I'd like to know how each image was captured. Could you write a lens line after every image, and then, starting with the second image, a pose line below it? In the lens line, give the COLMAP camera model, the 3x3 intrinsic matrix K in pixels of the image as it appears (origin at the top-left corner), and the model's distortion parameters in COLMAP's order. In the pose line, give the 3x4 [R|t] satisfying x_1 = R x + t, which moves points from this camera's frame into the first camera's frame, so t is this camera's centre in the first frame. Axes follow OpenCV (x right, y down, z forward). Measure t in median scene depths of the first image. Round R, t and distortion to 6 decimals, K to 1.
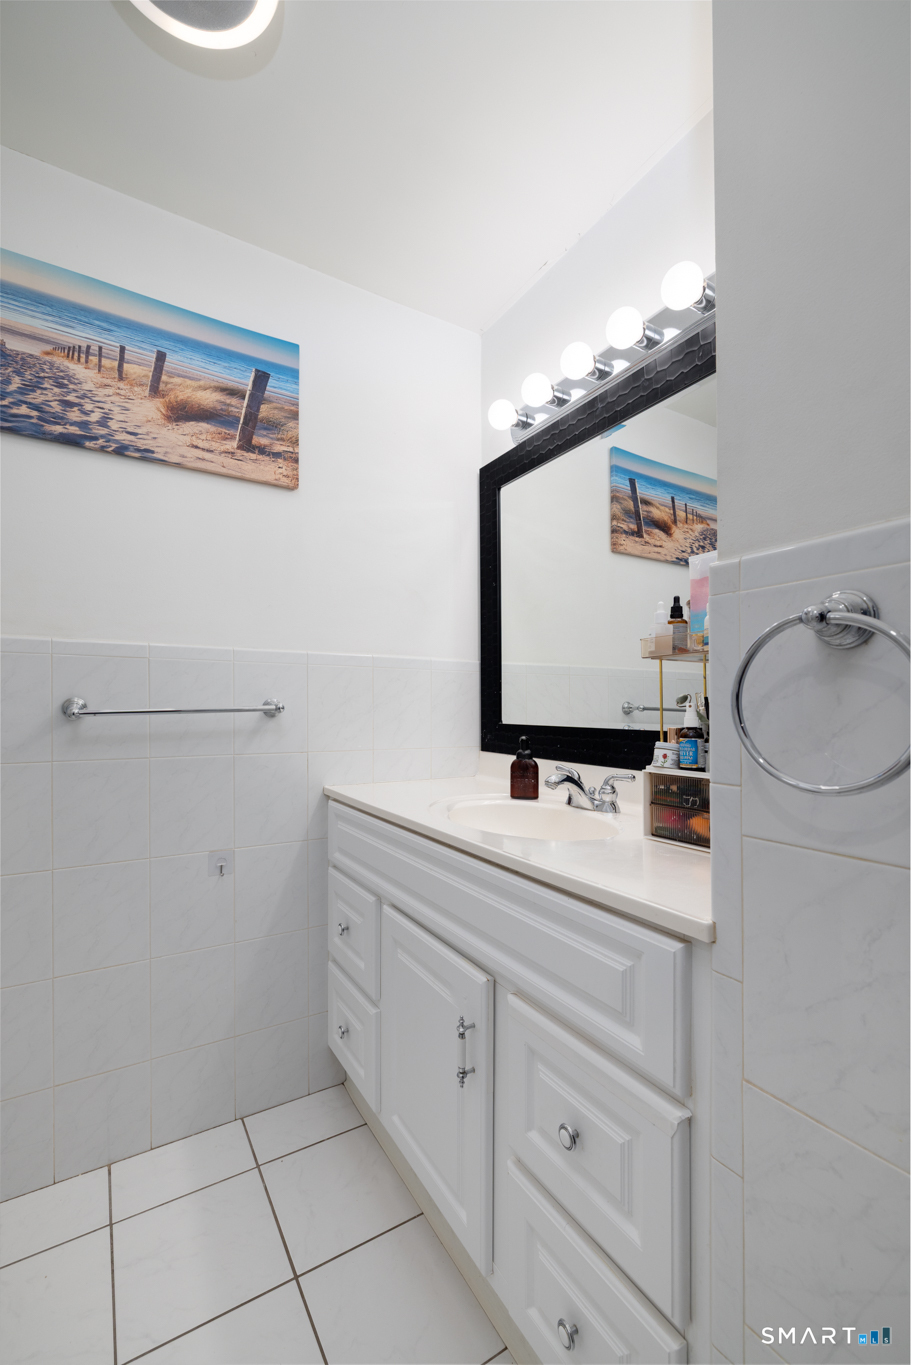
lens RADIAL K [[589.9, 0, 468.1], [0, 589.9, 706.9], [0, 0, 1]] dist [-0.003436, -0.000366]
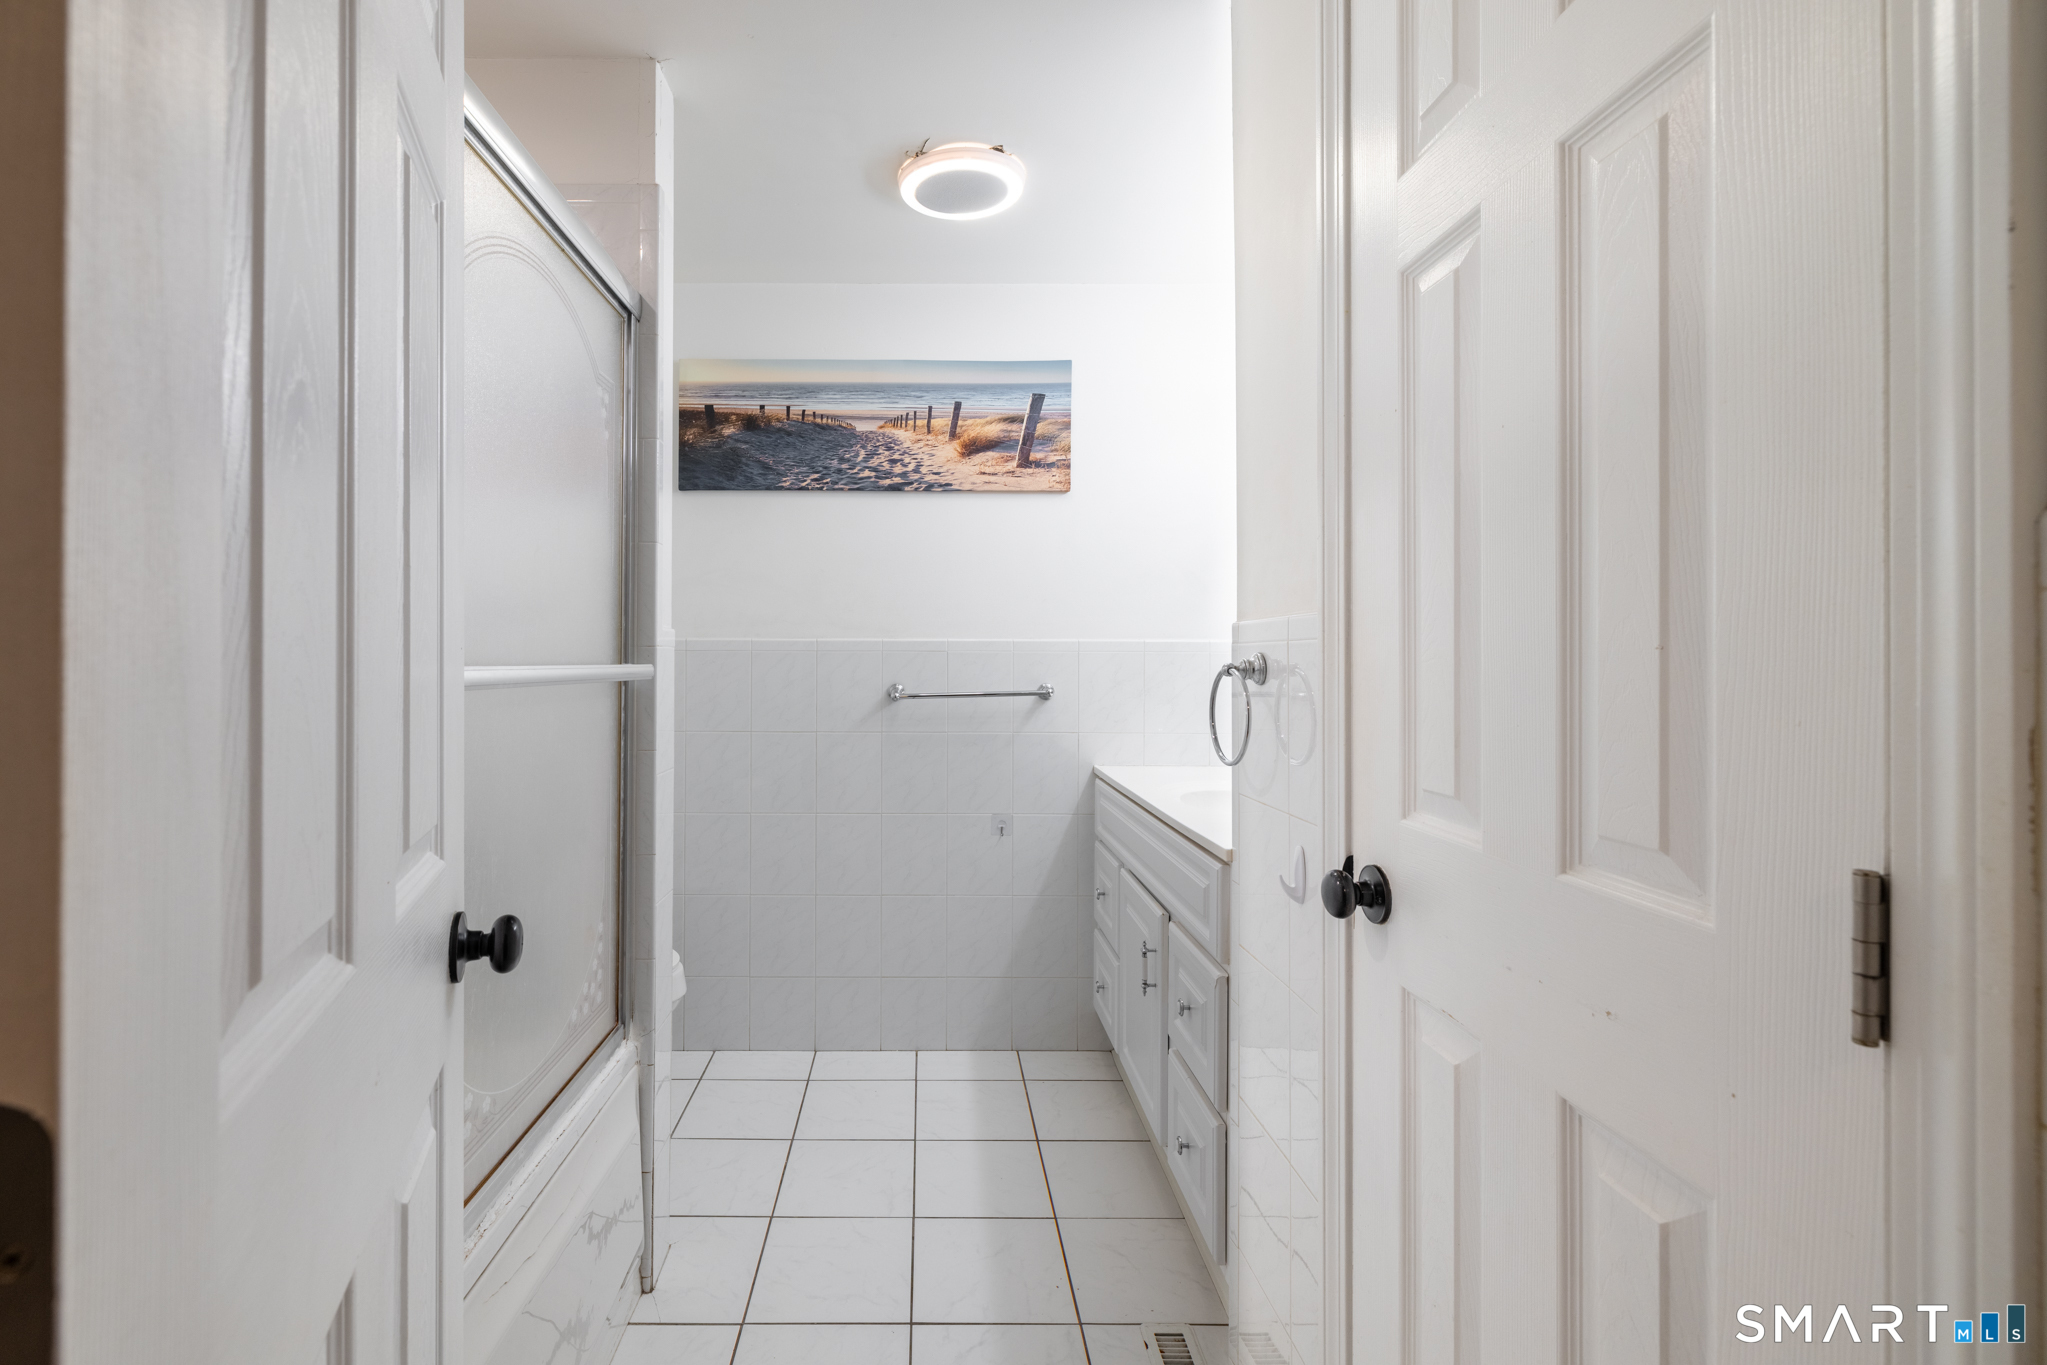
lens RADIAL K [[884.6, 0, 1022.5], [0, 884.6, 671.4], [0, 0, 1]] dist [-0.003436, -0.000366]
pose [[0.899649, 0.008887, -0.436523, 0.412126], [-0.007960, 0.999961, 0.003951, -0.049567], [0.436541, -0.000080, 0.899685, -0.603932]]
